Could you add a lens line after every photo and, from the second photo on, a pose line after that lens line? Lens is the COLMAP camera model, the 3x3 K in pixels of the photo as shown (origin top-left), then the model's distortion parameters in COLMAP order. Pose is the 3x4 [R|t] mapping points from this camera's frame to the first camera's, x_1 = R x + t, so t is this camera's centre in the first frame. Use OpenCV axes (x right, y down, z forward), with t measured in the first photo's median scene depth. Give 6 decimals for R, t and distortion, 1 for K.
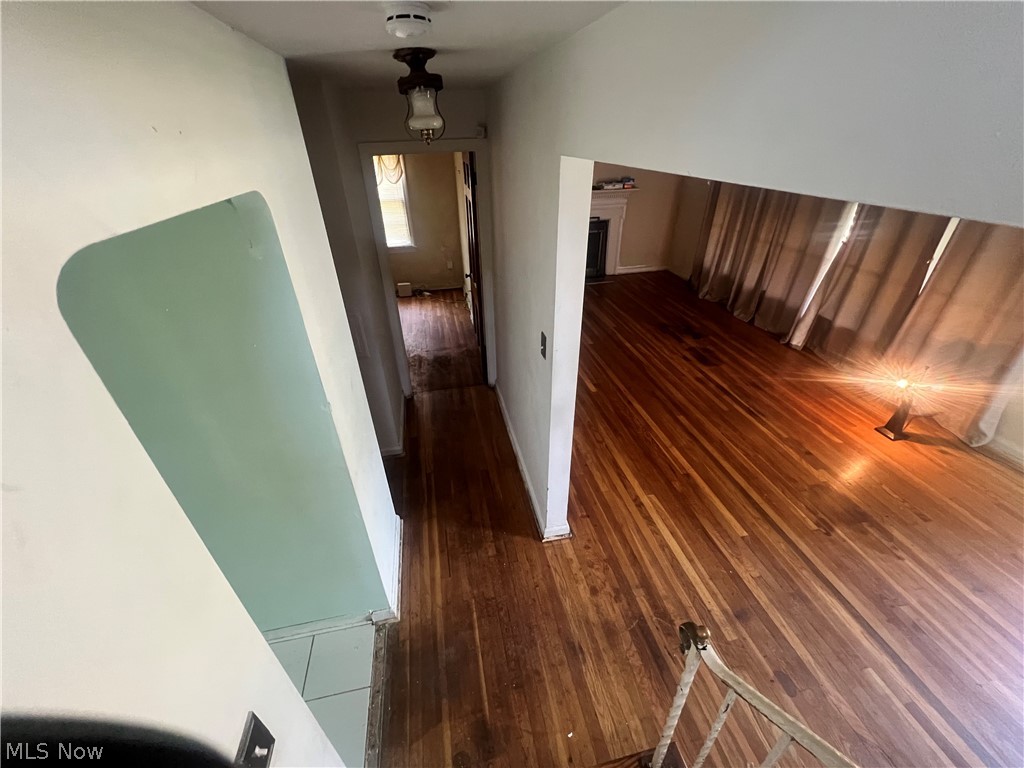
lens RADIAL K [[411.0, 0, 512.0], [0, 411.0, 384.0], [0, 0, 1]] dist [0.003249, 0.000020]
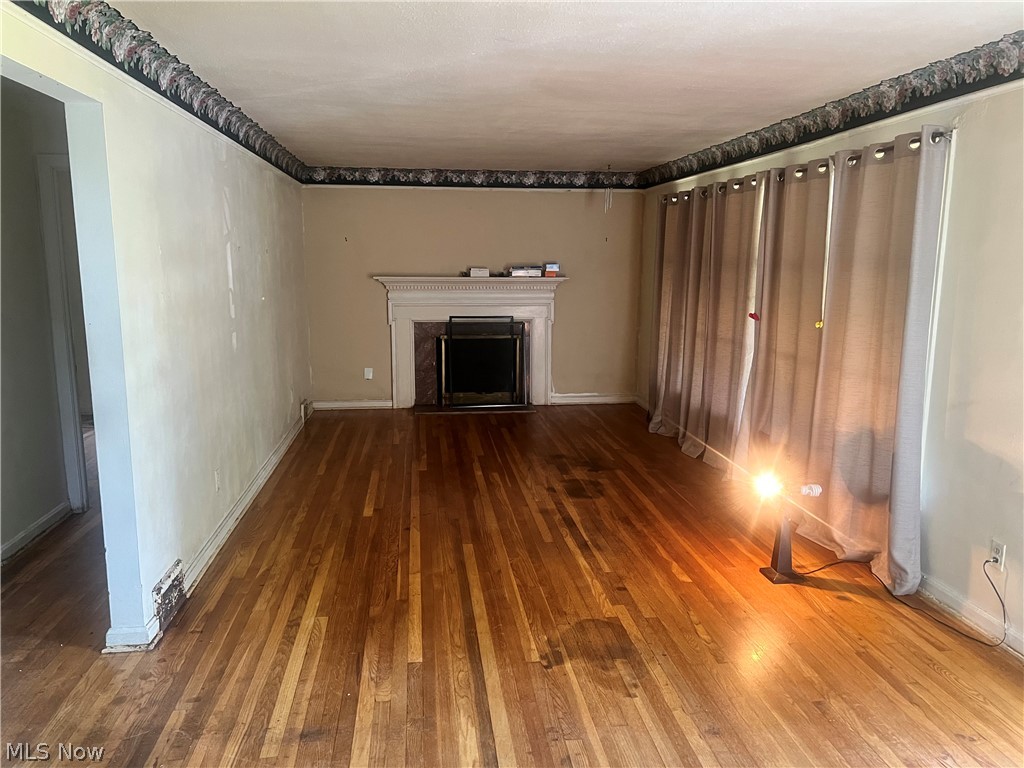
lens RADIAL K [[763.4, 0, 513.5], [0, 763.4, 386.6], [0, 0, 1]] dist [0.025704, -0.028994]
pose [[0.997355, 0.035868, -0.063221, 0.612502], [-0.056919, 0.926330, -0.372387, 0.321795], [0.045206, 0.375001, 0.925922, -0.190545]]
